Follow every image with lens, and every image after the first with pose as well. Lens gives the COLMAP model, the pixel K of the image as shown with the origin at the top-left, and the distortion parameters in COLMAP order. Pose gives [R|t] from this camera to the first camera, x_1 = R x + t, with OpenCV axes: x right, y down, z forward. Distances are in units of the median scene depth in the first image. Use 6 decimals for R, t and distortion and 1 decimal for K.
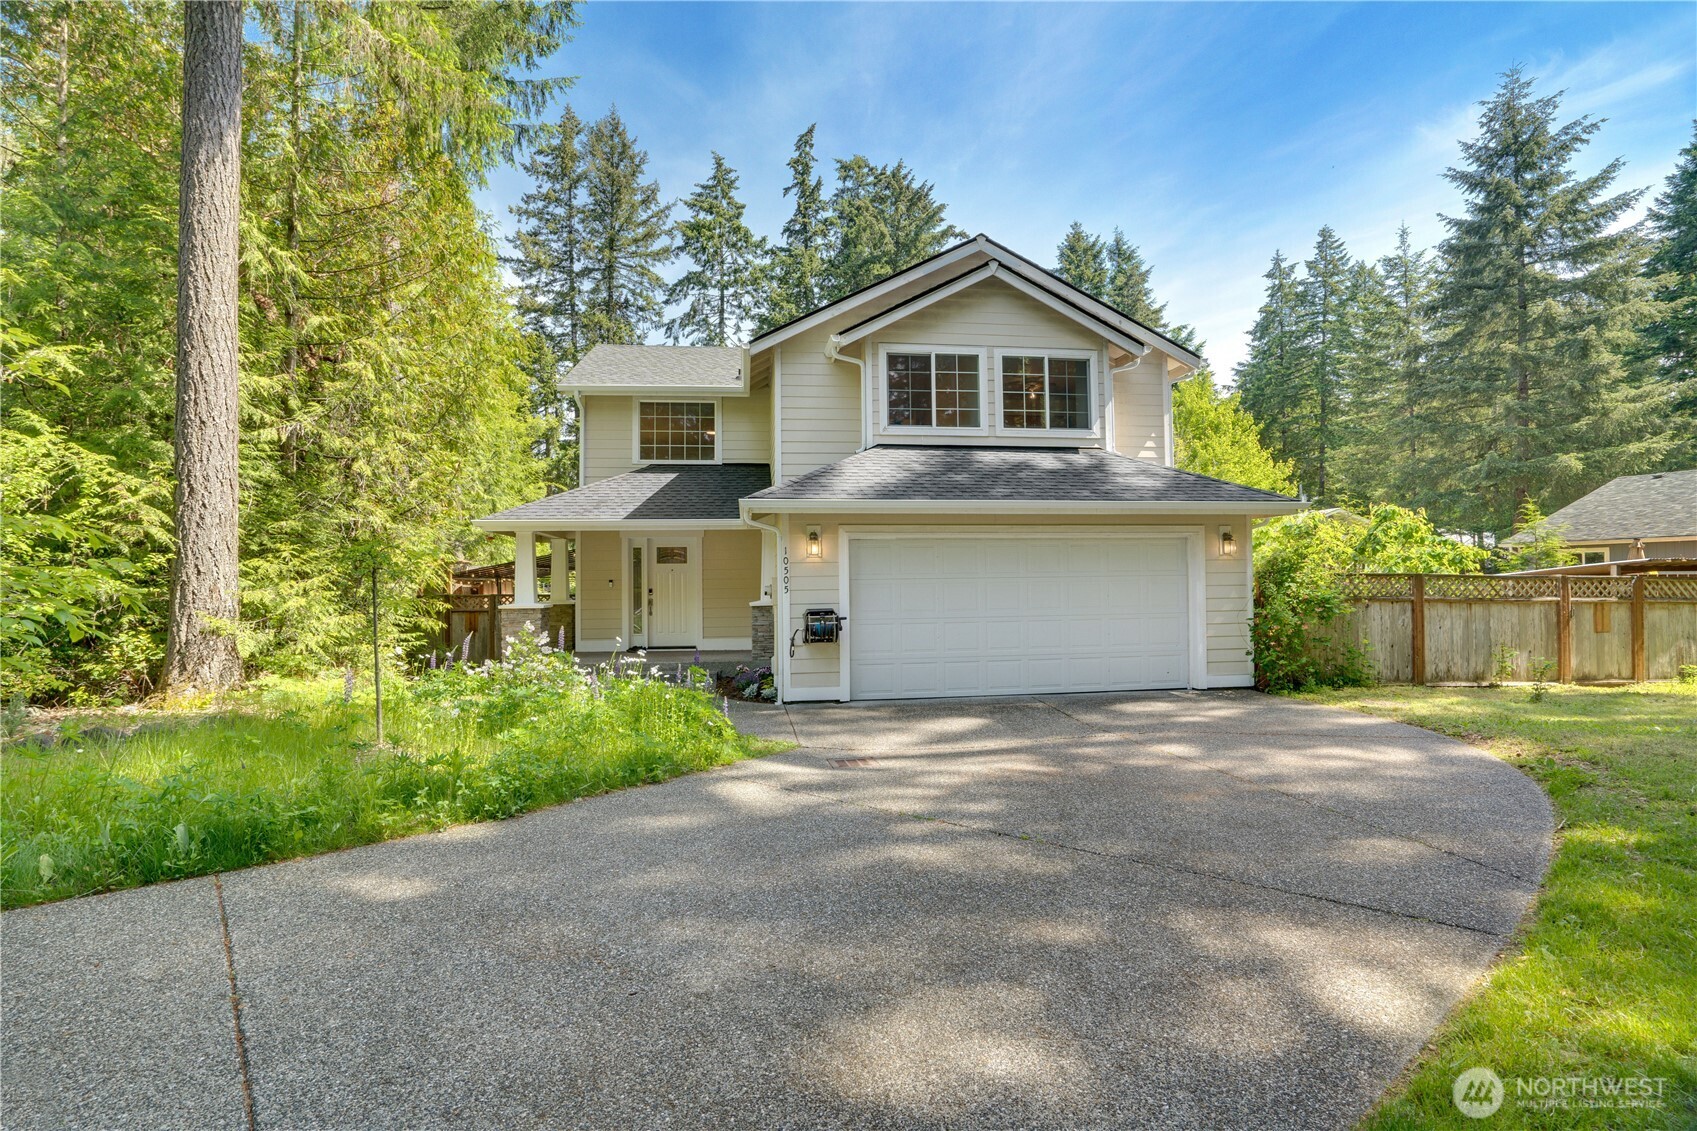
lens RADIAL K [[791.4, 0, 835.7], [0, 791.4, 566.3], [0, 0, 1]] dist [-0.061572, 0.025120]
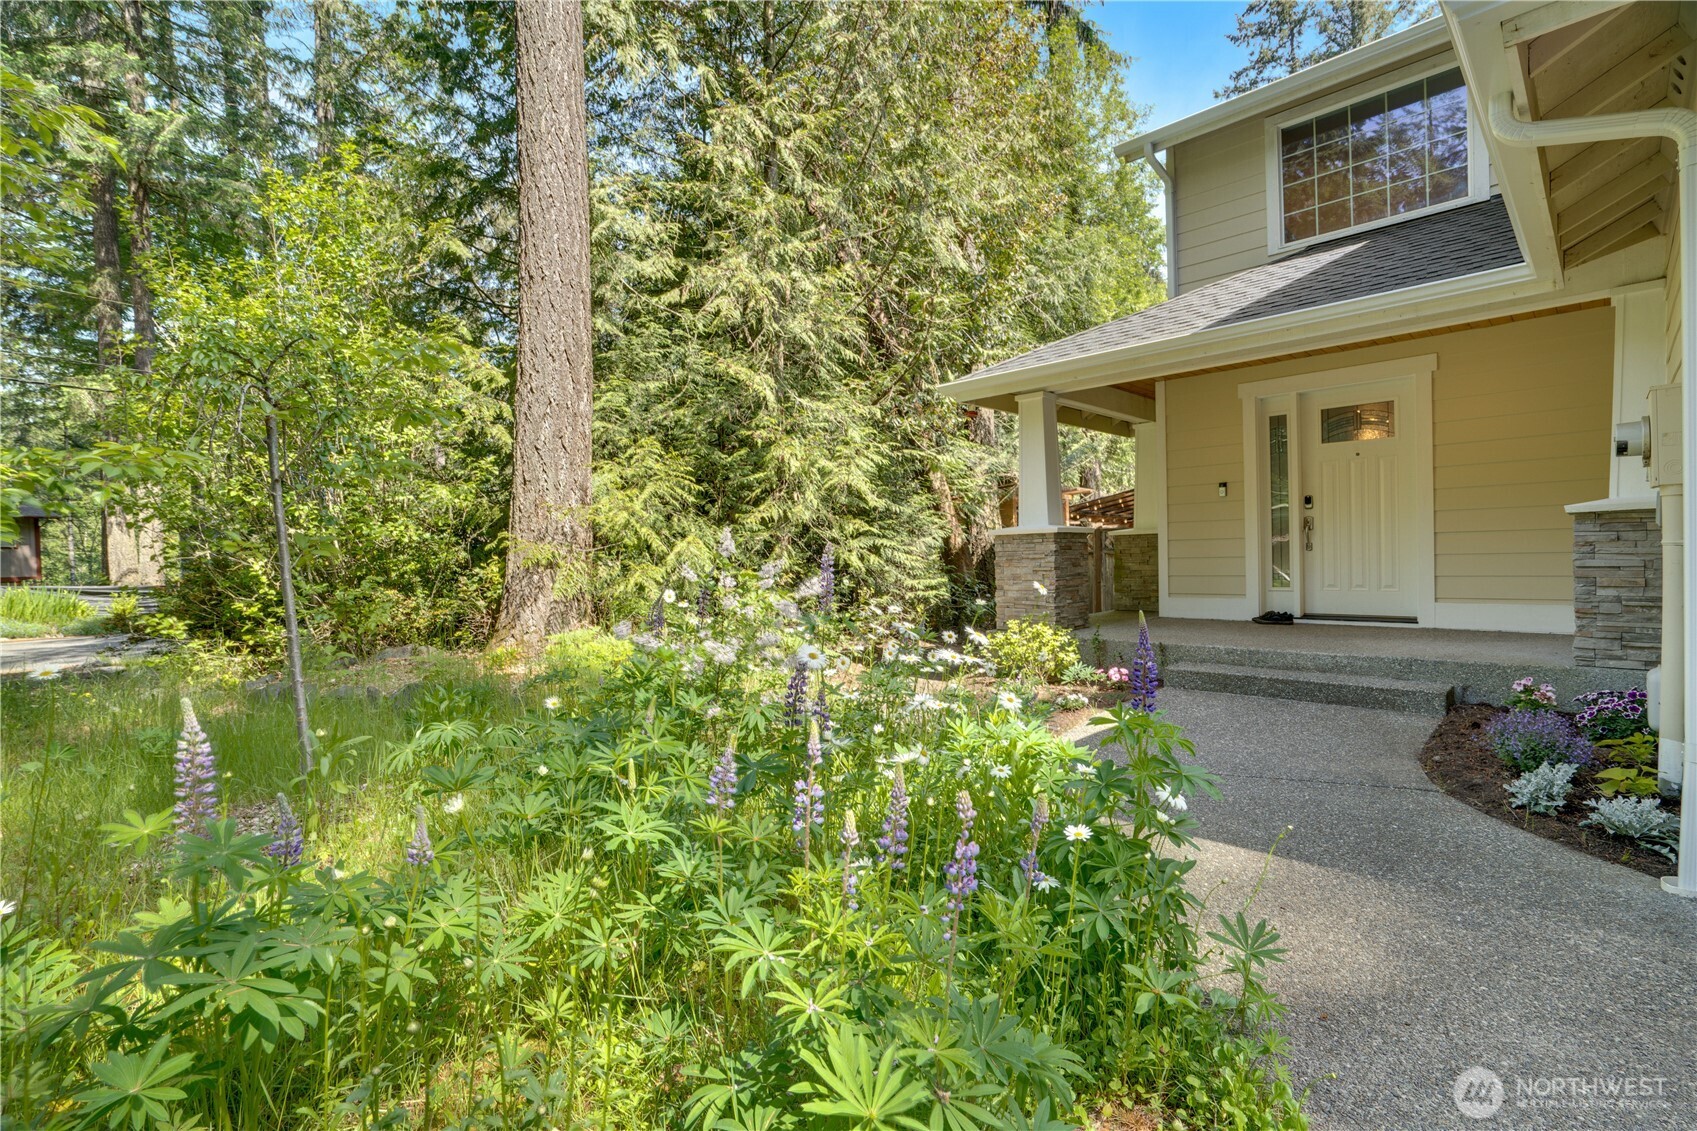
lens RADIAL K [[791.4, 0, 835.7], [0, 791.4, 566.3], [0, 0, 1]] dist [-0.061572, 0.025120]
pose [[0.615772, 0.005003, -0.787909, -0.037766], [0.034601, 0.998843, 0.033384, 0.048345], [0.787164, -0.047819, 0.614887, 0.499395]]
